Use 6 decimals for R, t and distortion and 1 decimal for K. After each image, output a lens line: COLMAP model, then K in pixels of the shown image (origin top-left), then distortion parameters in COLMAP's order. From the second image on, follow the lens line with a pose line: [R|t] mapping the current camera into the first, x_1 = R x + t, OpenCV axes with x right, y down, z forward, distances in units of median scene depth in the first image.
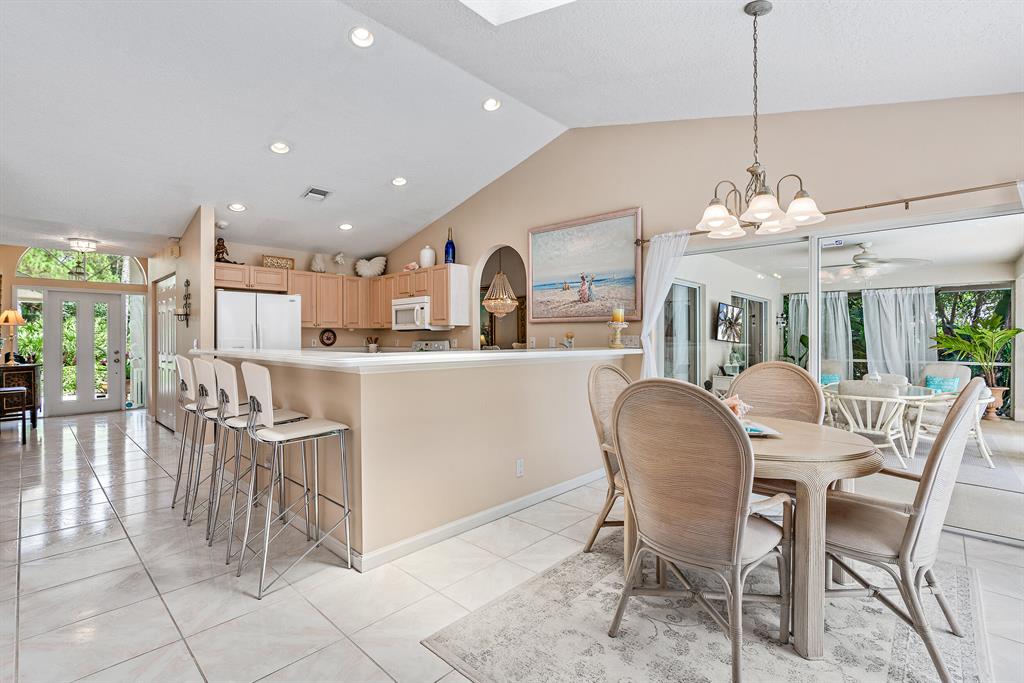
lens RADIAL K [[468.9, 0, 505.9], [0, 468.9, 340.1], [0, 0, 1]] dist [-0.007209, 0.001424]
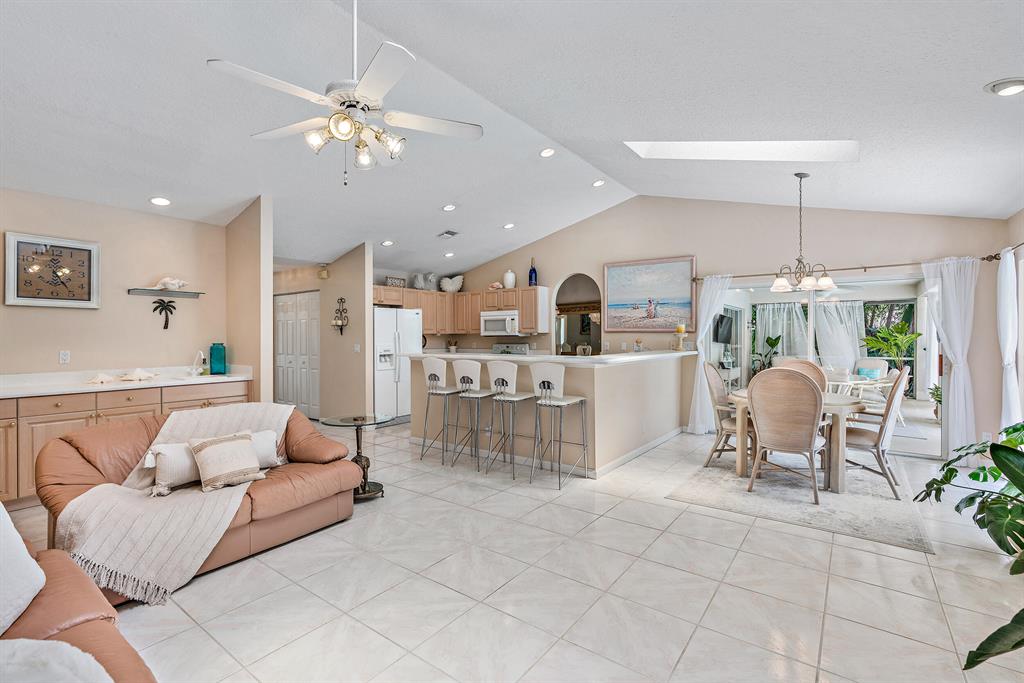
lens RADIAL K [[468.9, 0, 514.8], [0, 468.9, 340.3], [0, 0, 1]] dist [-0.007209, 0.001424]
pose [[0.992574, -0.002775, 0.121607, -0.328925], [0.001980, 0.999976, 0.006657, -0.018349], [-0.121623, -0.006366, 0.992556, -0.290608]]
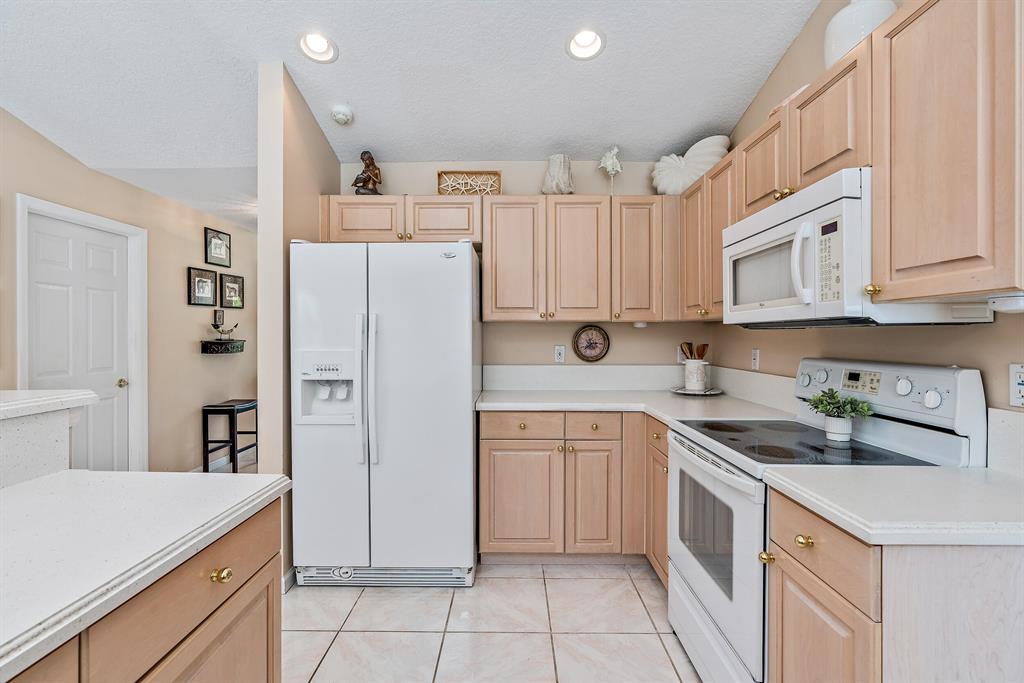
lens RADIAL K [[468.9, 0, 505.1], [0, 468.9, 338.8], [0, 0, 1]] dist [-0.007209, 0.001424]
pose [[0.679120, 0.008502, -0.733978, -0.117207], [-0.002763, 0.999955, 0.009026, -0.015057], [0.734022, -0.004102, 0.679113, 0.723804]]
